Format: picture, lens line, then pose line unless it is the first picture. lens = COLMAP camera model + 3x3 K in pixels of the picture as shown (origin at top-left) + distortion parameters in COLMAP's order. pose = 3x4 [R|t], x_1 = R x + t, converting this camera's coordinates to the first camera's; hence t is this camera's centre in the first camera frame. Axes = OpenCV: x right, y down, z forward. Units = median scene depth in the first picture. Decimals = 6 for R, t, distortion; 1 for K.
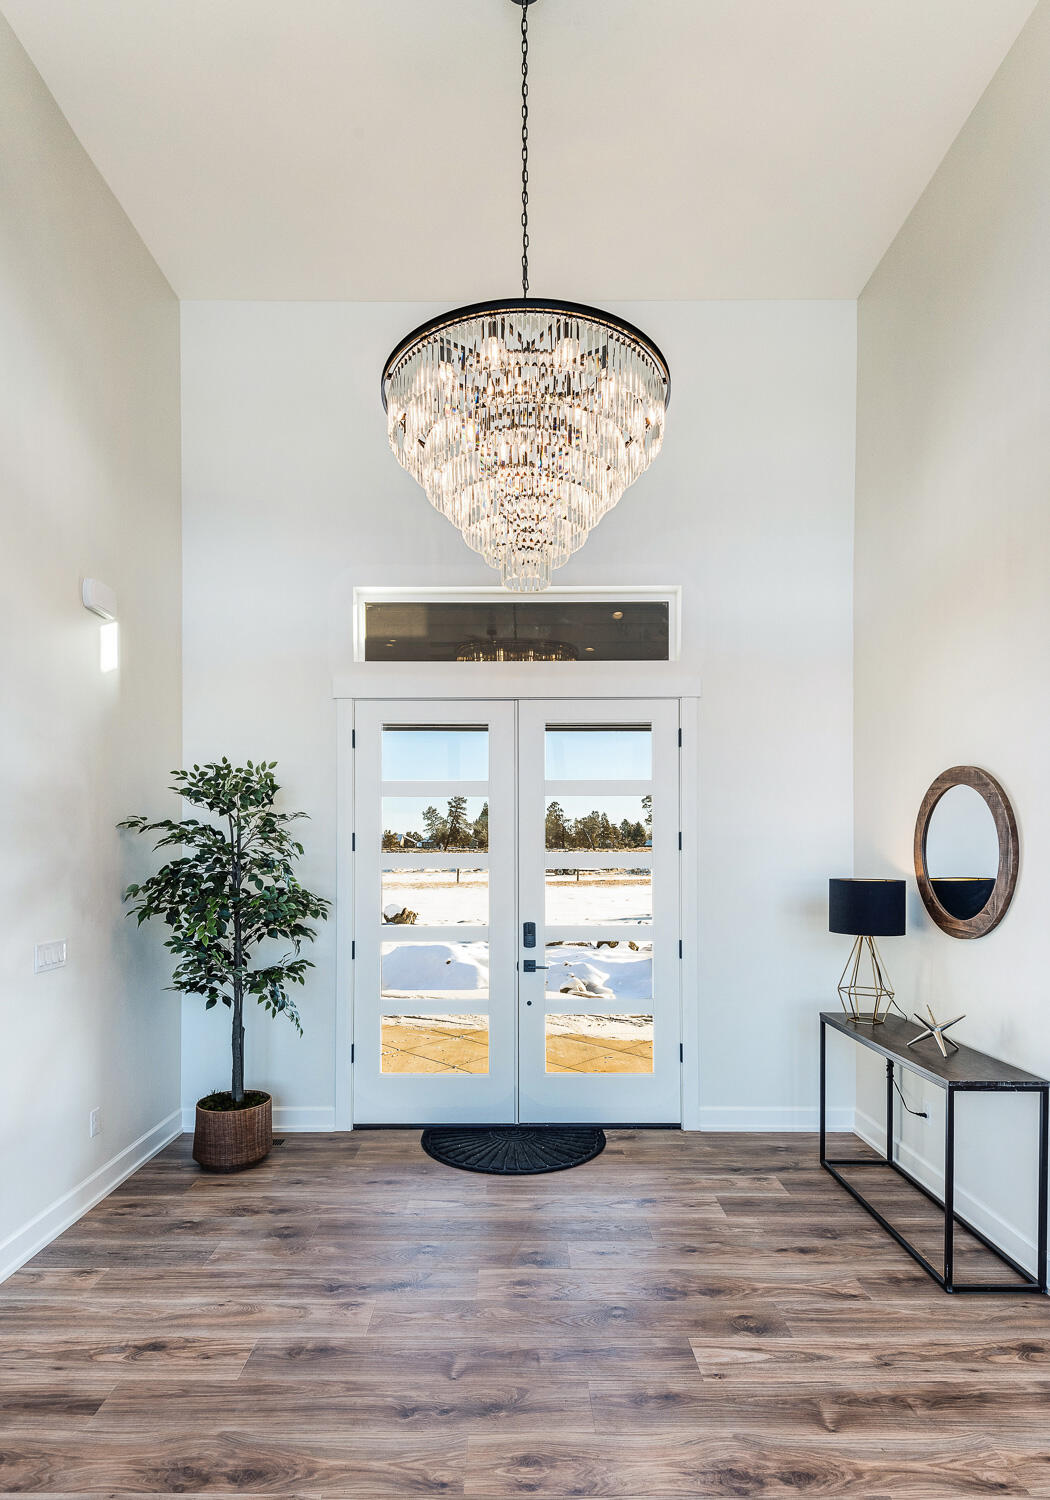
lens RADIAL K [[772.5, 0, 507.2], [0, 772.5, 836.8], [0, 0, 1]] dist [-0.003940, -0.000295]
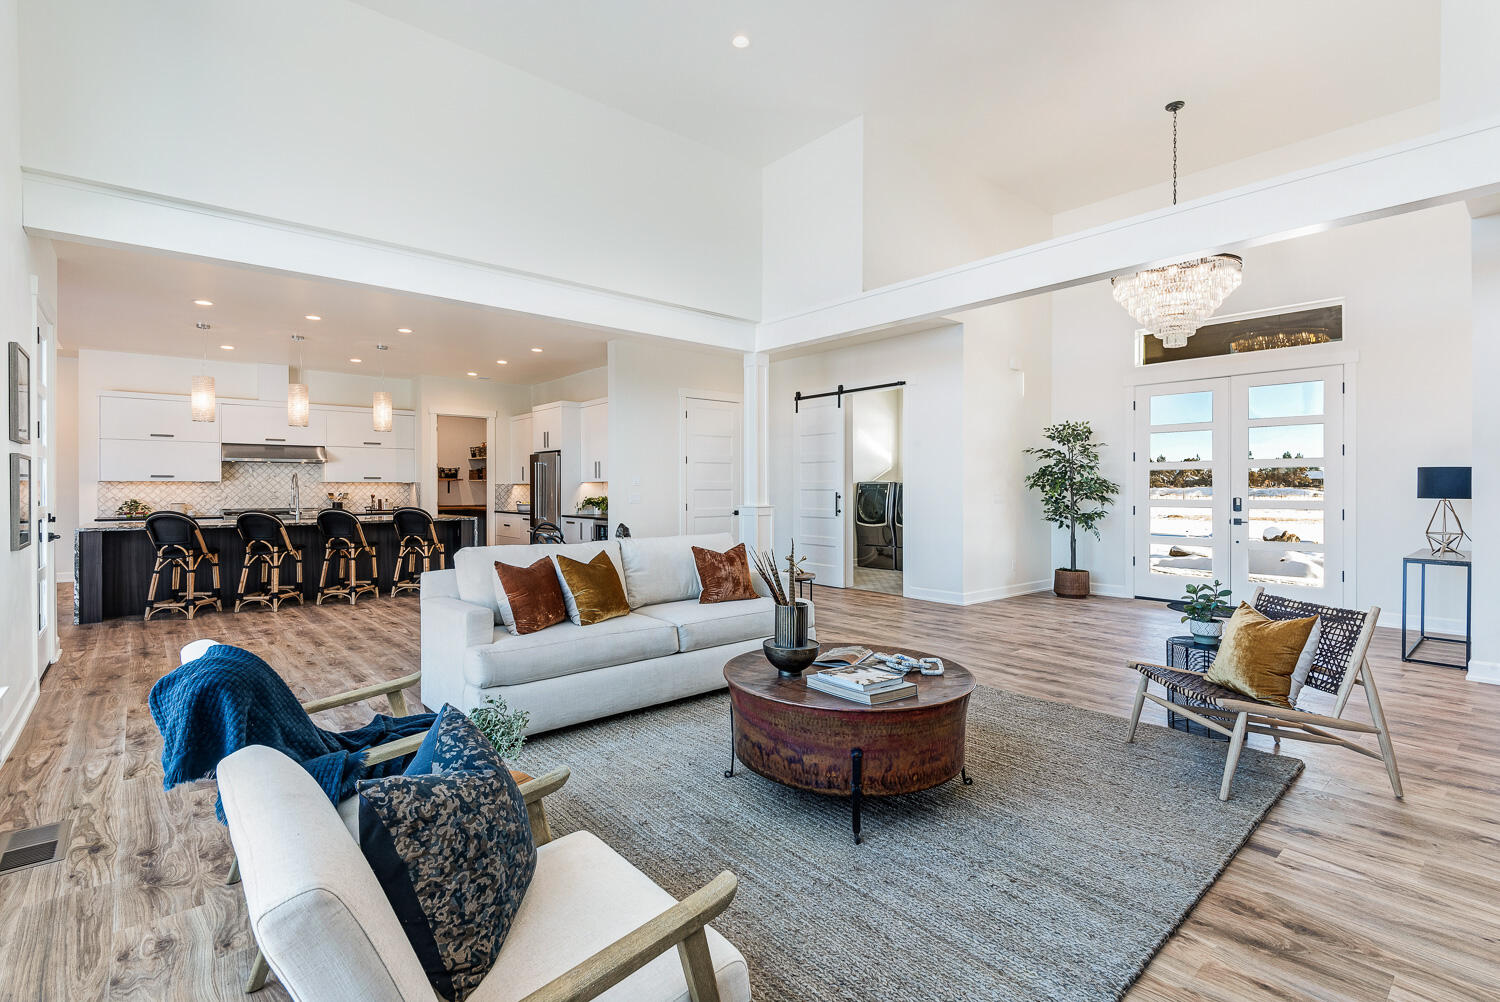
lens RADIAL K [[690.6, 0, 754.5], [0, 690.6, 494.6], [0, 0, 1]] dist [0.003074, 0.000439]
pose [[0.655346, 0.009073, -0.755274, 0.586513], [0.012274, 0.999668, 0.022659, 0.059346], [0.755229, -0.024120, 0.655017, -1.066146]]
